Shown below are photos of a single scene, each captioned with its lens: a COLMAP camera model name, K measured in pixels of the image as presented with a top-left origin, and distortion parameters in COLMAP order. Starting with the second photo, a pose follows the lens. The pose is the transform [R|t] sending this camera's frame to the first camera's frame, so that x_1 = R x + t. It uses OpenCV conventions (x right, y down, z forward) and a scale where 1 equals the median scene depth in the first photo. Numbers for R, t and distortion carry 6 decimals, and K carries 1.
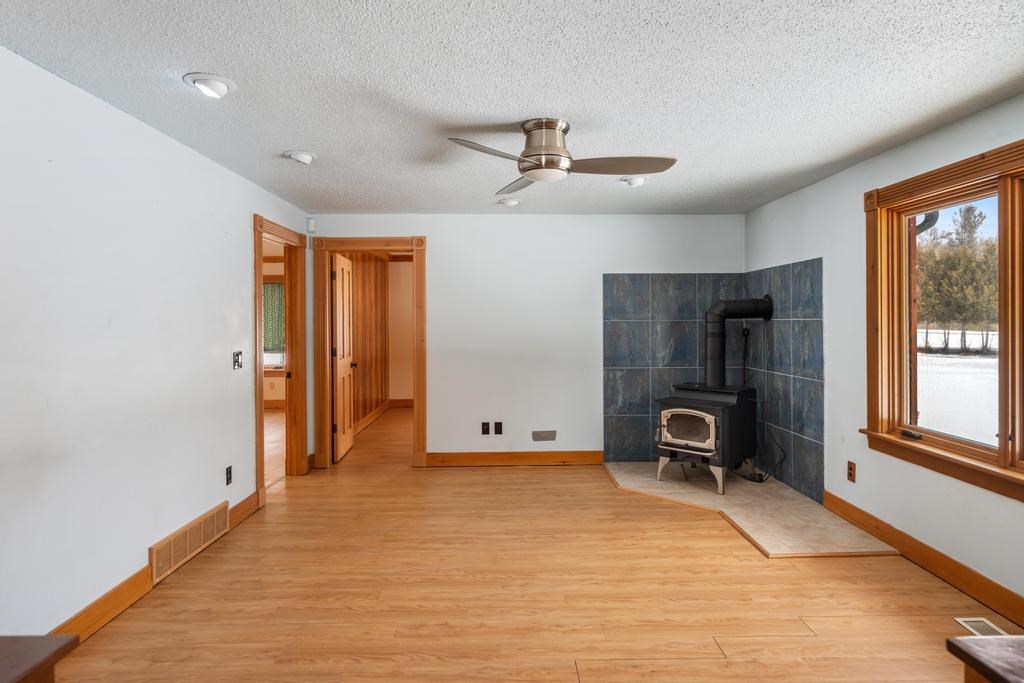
lens RADIAL K [[559.4, 0, 505.6], [0, 559.4, 322.4], [0, 0, 1]] dist [0.014649, -0.000148]
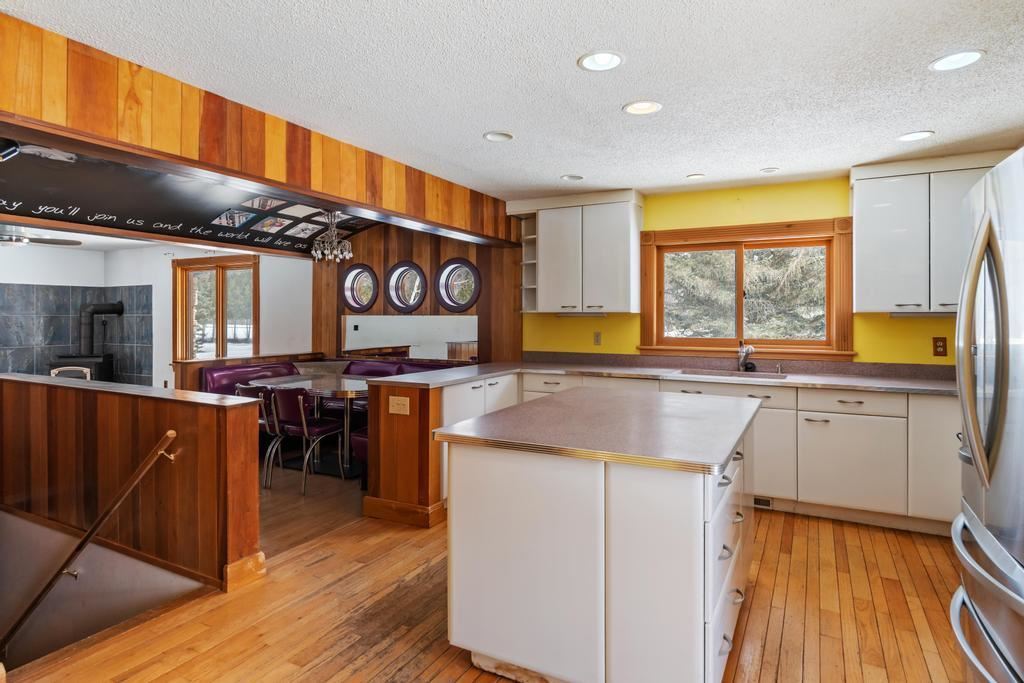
lens RADIAL K [[559.4, 0, 507.6], [0, 559.4, 314.9], [0, 0, 1]] dist [0.014649, -0.000148]
pose [[0.471347, 0.005239, 0.881932, -0.643196], [0.002002, 0.999973, -0.007010, 0.011326], [-0.881945, 0.005070, 0.471324, -1.124580]]
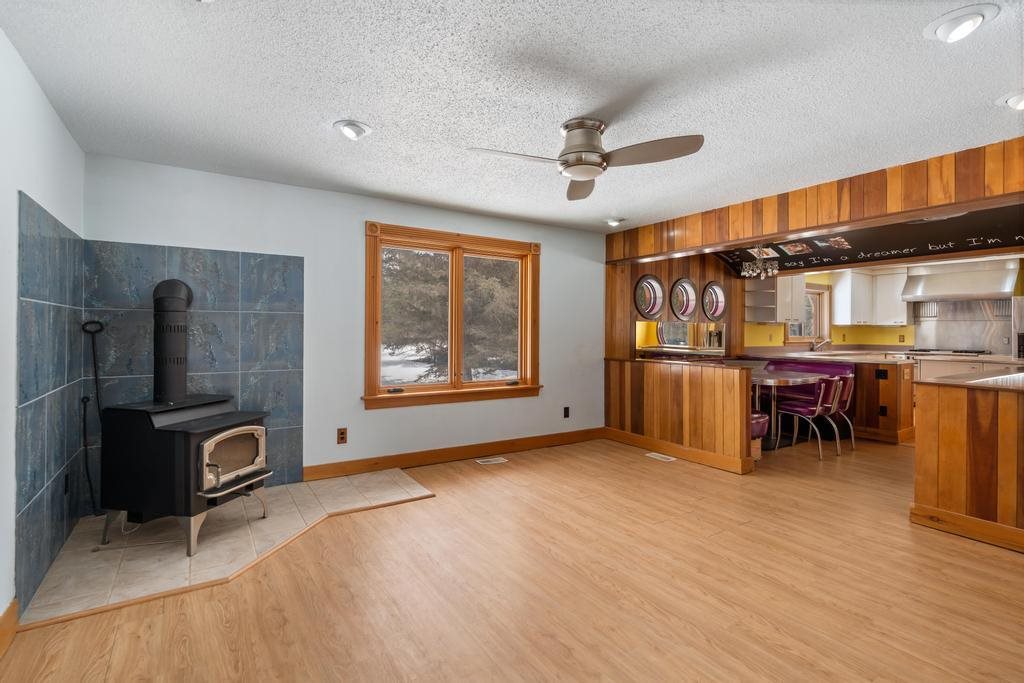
lens RADIAL K [[493.8, 0, 506.0], [0, 493.8, 327.8], [0, 0, 1]] dist [-0.003653, 0.000421]
pose [[-0.540484, 0.007746, 0.841318, -0.468346], [0.001464, 0.999965, -0.008266, 0.032068], [-0.841353, -0.003236, -0.540477, 1.189204]]
